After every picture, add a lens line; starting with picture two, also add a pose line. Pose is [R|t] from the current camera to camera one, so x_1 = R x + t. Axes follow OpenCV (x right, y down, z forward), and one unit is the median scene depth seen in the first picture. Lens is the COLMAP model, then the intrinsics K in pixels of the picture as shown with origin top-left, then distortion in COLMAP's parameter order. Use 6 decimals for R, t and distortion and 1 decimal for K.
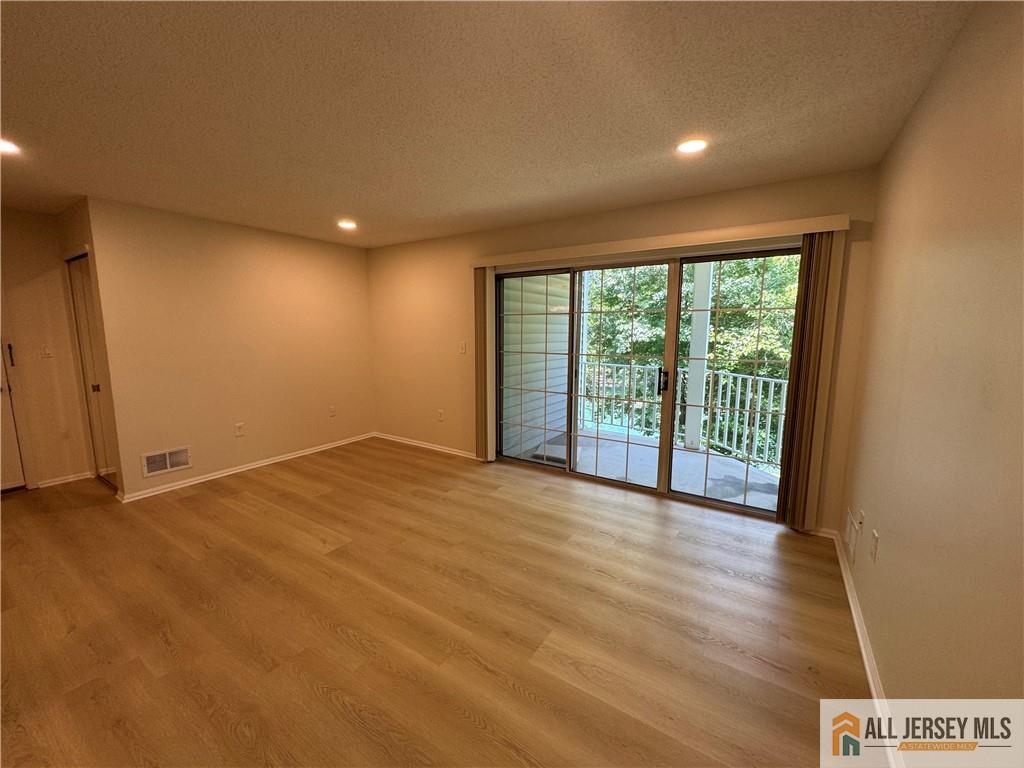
lens RADIAL K [[406.7, 0, 512.0], [0, 406.7, 384.0], [0, 0, 1]] dist [-0.000682, 0.000342]
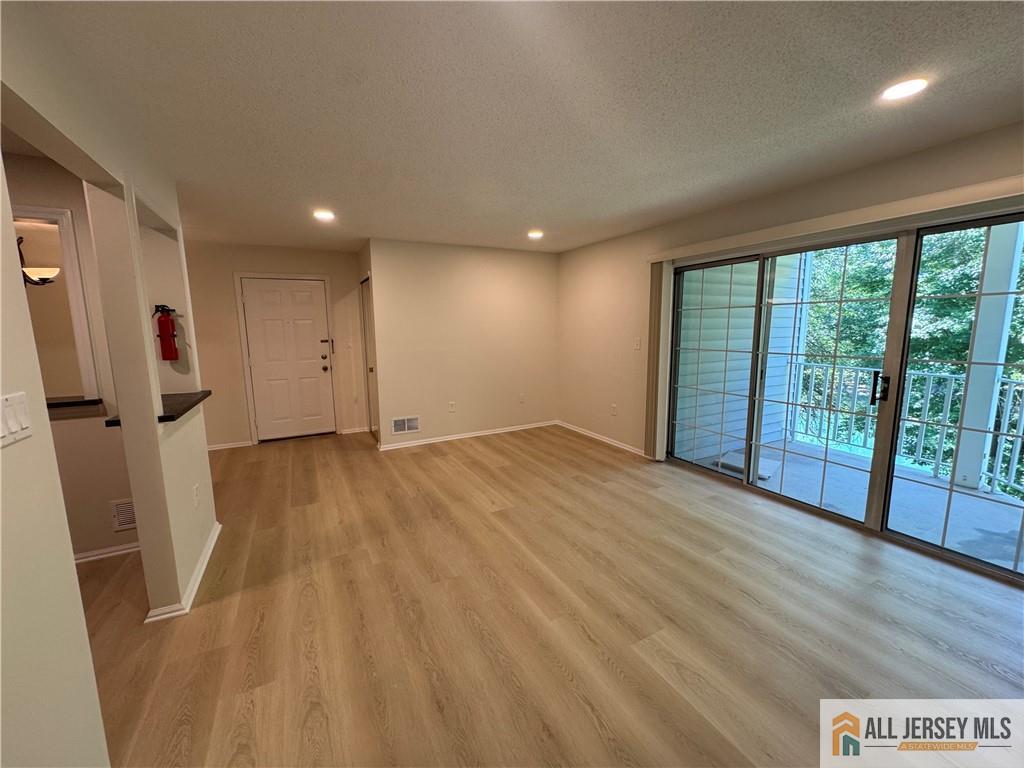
lens RADIAL K [[406.7, 0, 512.0], [0, 406.7, 384.0], [0, 0, 1]] dist [-0.000682, 0.000342]
pose [[0.875663, 0.055484, -0.479725, 0.115272], [-0.050439, 0.998453, 0.023411, 0.001549], [0.480281, 0.003696, 0.877107, -0.030159]]
